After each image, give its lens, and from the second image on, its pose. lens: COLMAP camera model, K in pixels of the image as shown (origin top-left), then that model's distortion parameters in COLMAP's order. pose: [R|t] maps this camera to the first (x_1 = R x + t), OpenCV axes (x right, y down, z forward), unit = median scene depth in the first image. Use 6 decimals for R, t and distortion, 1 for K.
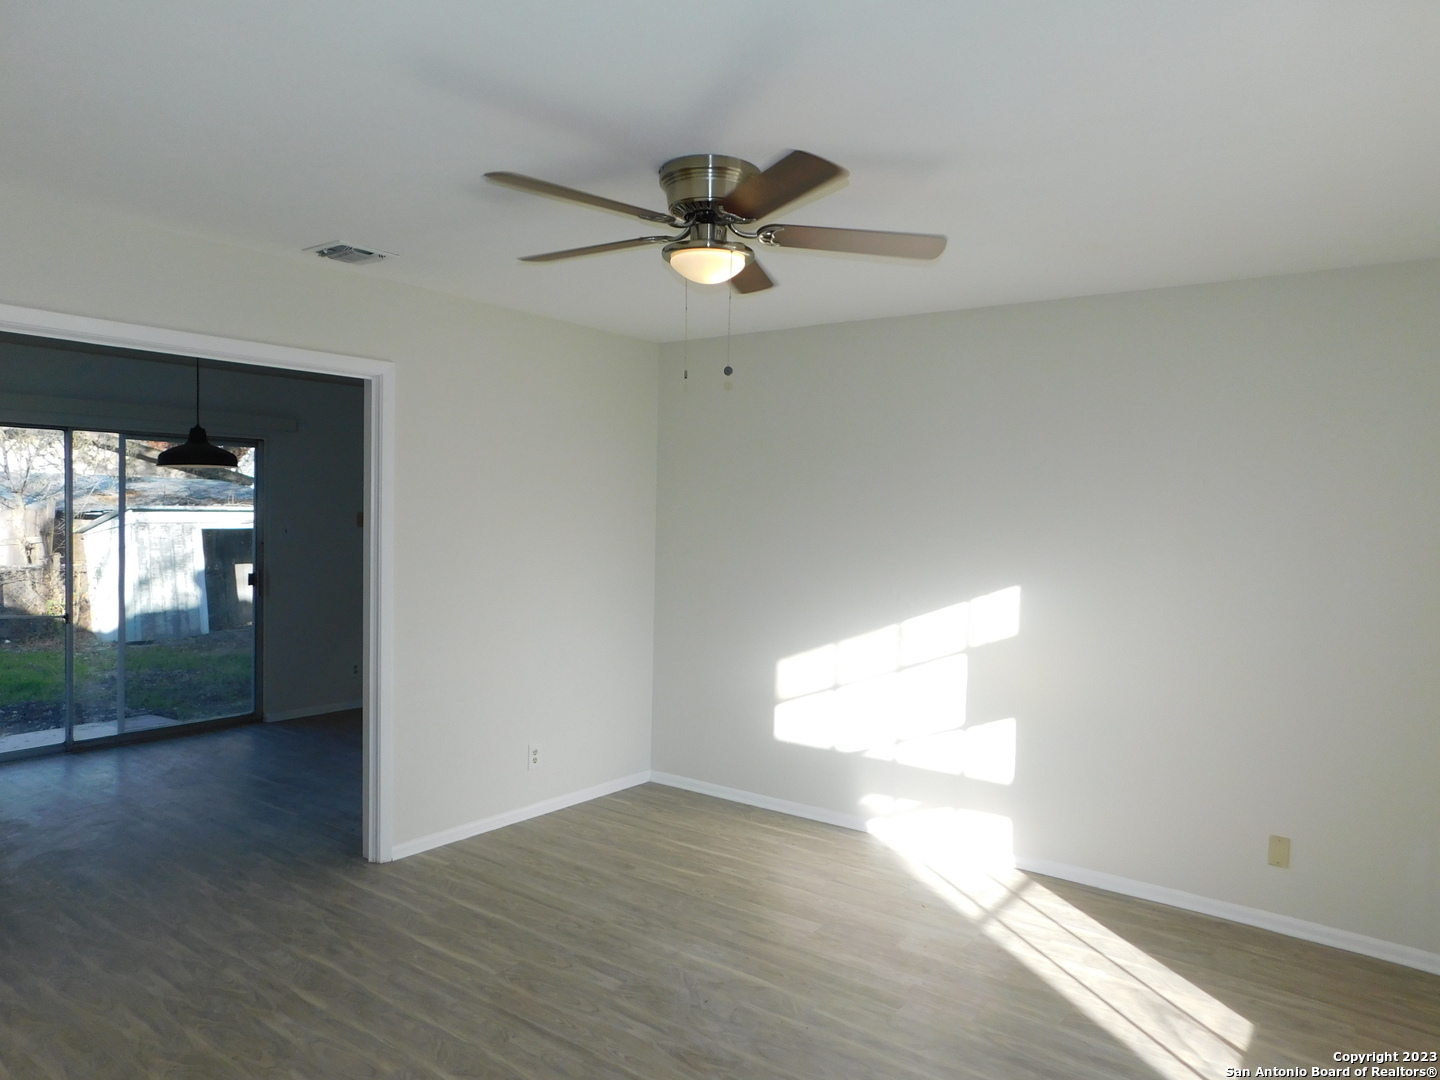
lens RADIAL K [[964.7, 0, 720.0], [0, 964.7, 540.0], [0, 0, 1]] dist [-0.051008, 0.055733]
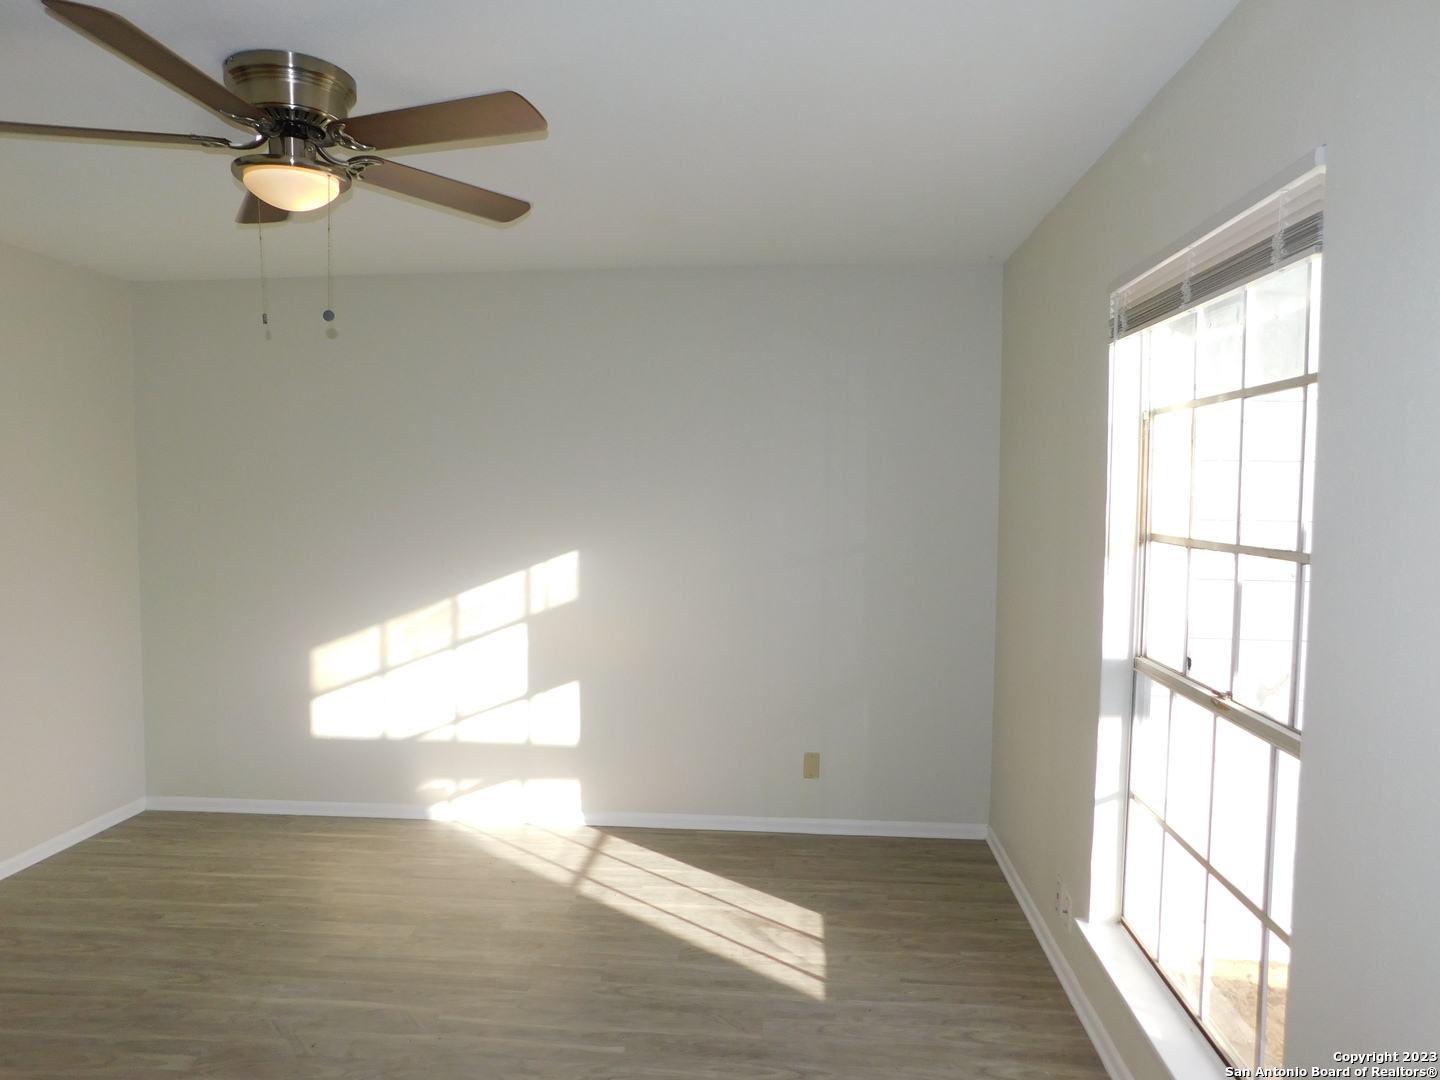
lens RADIAL K [[960.6, 0, 722.6], [0, 960.6, 547.6], [0, 0, 1]] dist [-0.057106, 0.050755]
pose [[0.851055, -0.054717, 0.522217, -0.101122], [0.034125, 0.998217, 0.048978, -0.000164], [-0.523966, -0.023863, 0.851405, 0.067360]]
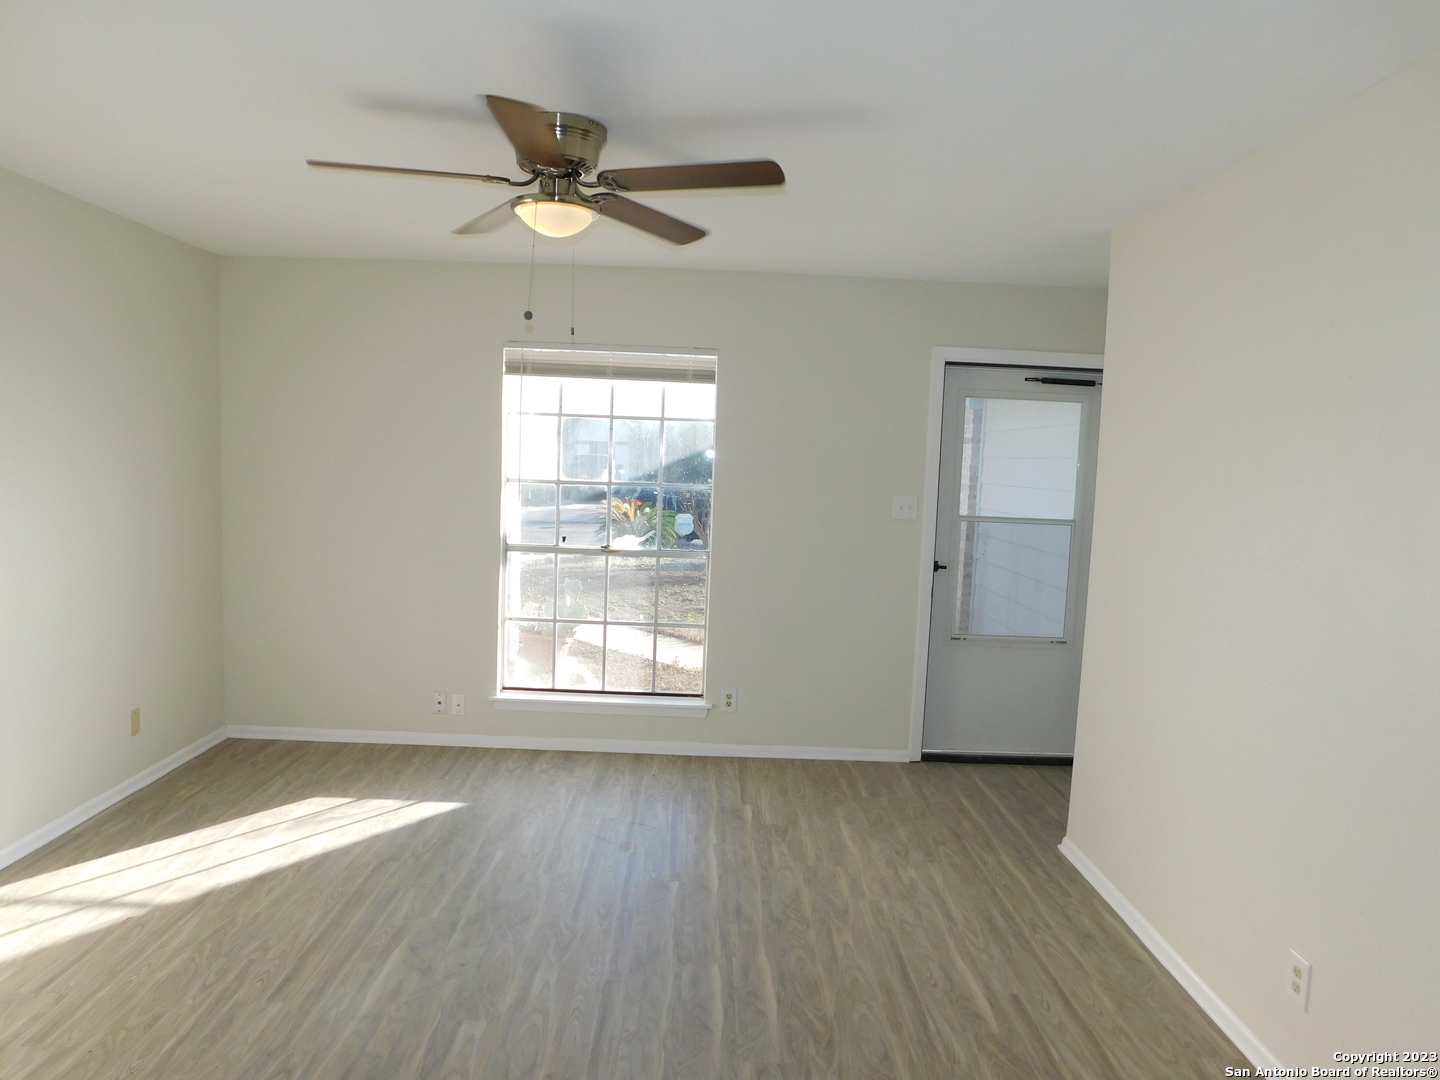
lens RADIAL K [[964.7, 0, 720.0], [0, 964.7, 540.0], [0, 0, 1]] dist [-0.051008, 0.055733]
pose [[-0.603400, -0.117563, 0.788725, -0.703776], [-0.026560, 0.991487, 0.127466, -0.054349], [-0.796996, 0.055964, -0.601386, 1.084833]]
